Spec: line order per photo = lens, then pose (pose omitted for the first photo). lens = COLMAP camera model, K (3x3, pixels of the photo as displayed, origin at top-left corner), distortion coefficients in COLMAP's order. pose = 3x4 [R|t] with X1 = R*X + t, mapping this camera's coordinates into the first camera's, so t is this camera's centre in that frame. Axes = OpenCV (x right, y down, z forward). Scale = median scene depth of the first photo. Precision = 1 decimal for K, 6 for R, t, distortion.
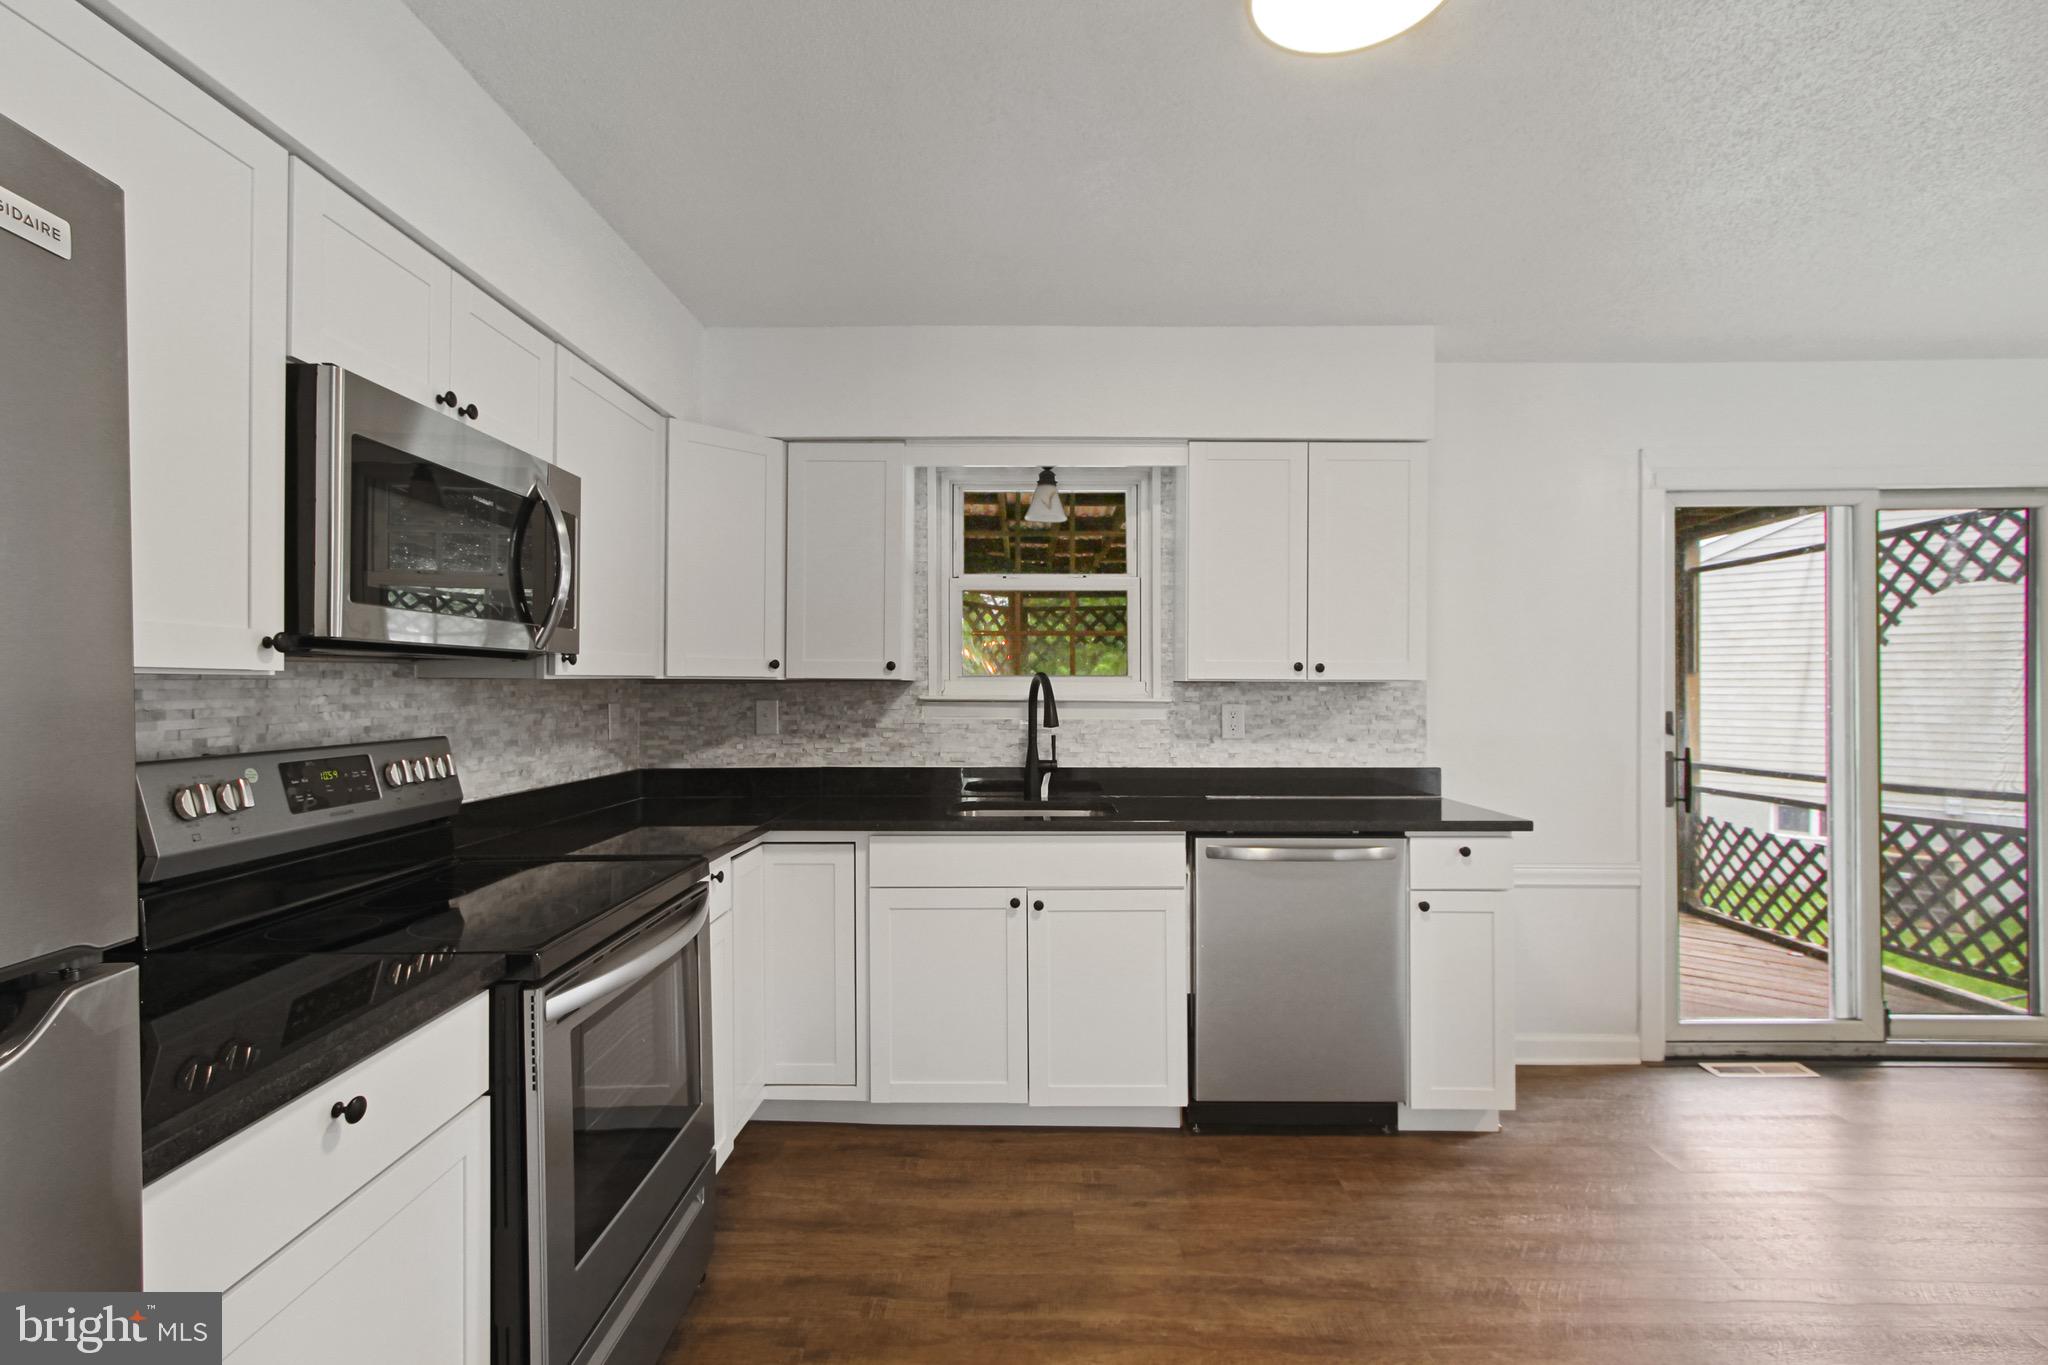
lens RADIAL K [[958.1, 0, 1018.4], [0, 958.1, 672.5], [0, 0, 1]] dist [-0.015895, 0.005190]
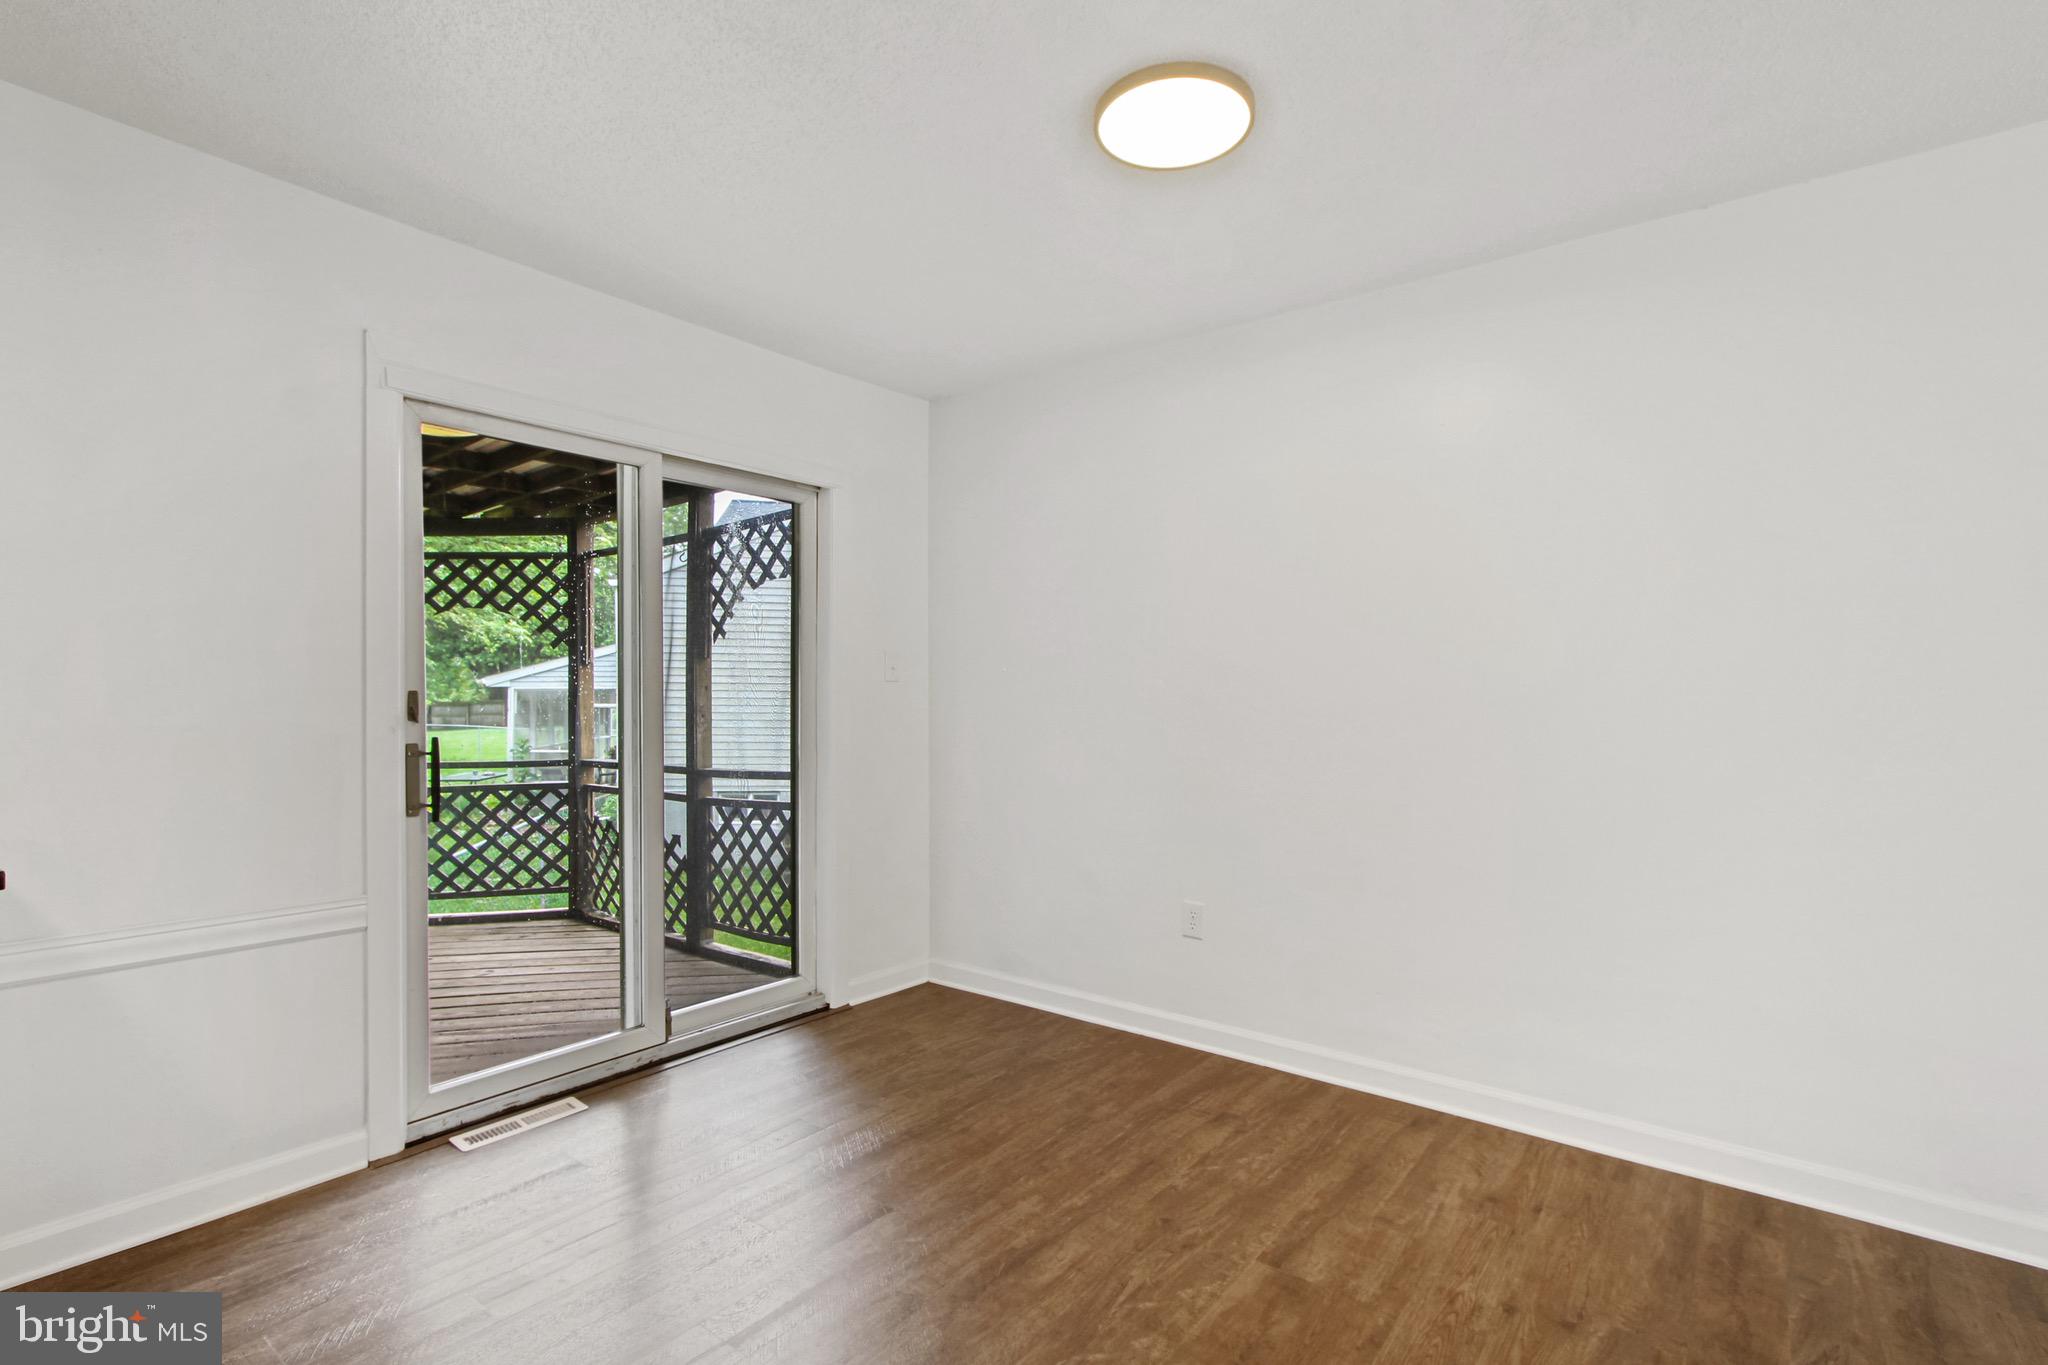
lens RADIAL K [[958.1, 0, 1008.5], [0, 958.1, 698.1], [0, 0, 1]] dist [-0.015895, 0.005190]
pose [[0.606520, -0.001067, 0.795068, 0.368288], [-0.009380, 0.999920, 0.008497, 0.035486], [-0.795013, -0.012611, 0.606461, 0.158623]]
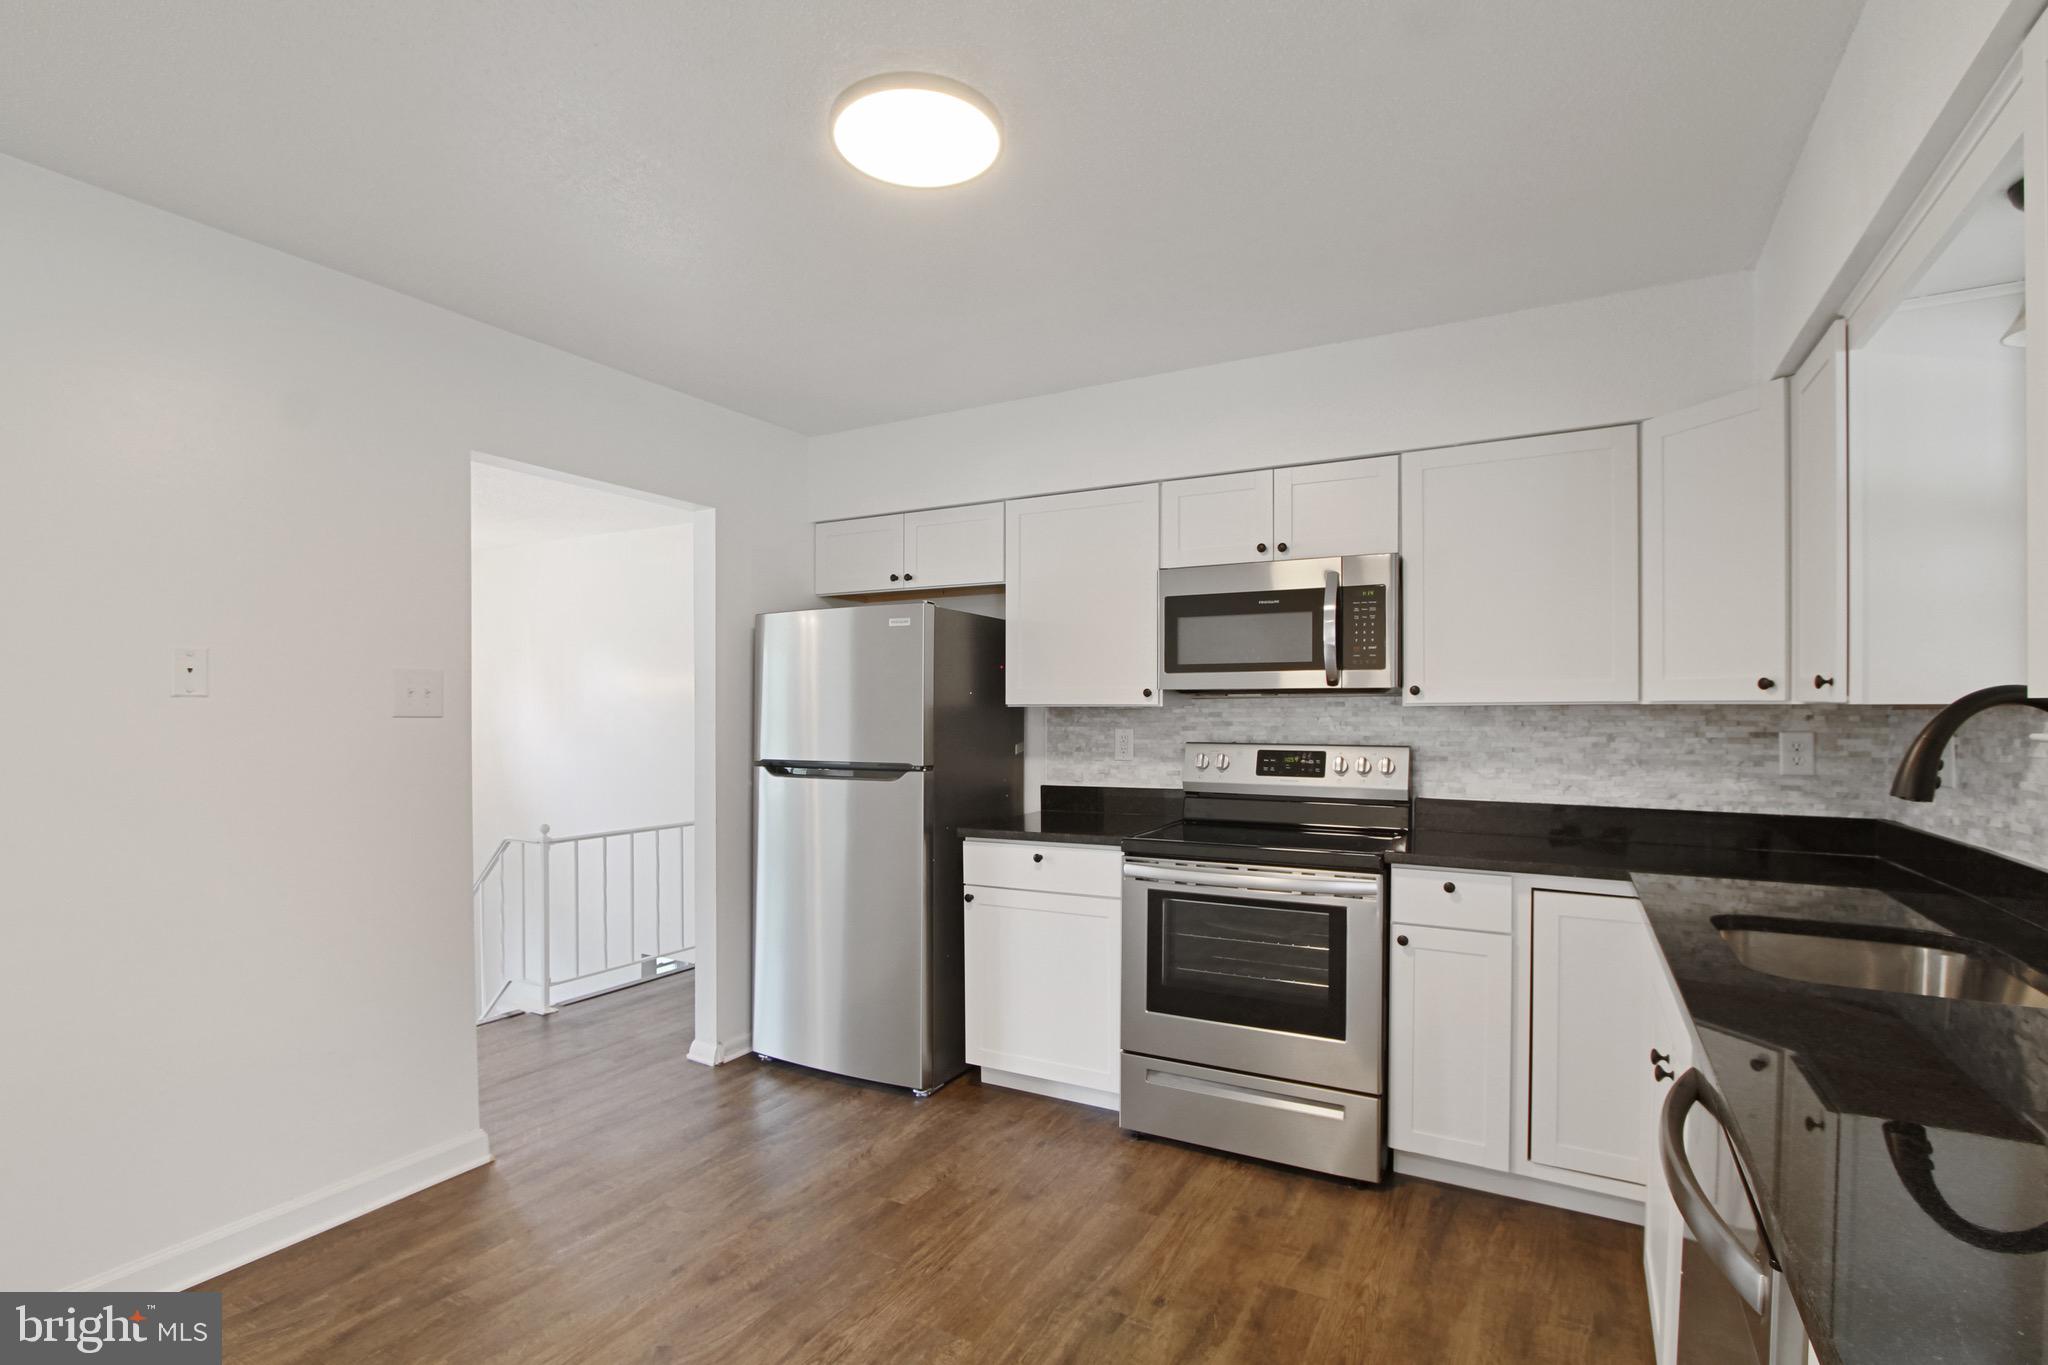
lens RADIAL K [[958.1, 0, 1004.7], [0, 958.1, 717.5], [0, 0, 1]] dist [-0.015895, 0.005190]
pose [[-0.499576, 0.009724, -0.866216, 0.618744], [0.013141, 0.999907, 0.003646, 0.007065], [0.866171, -0.009562, -0.499657, 0.781404]]
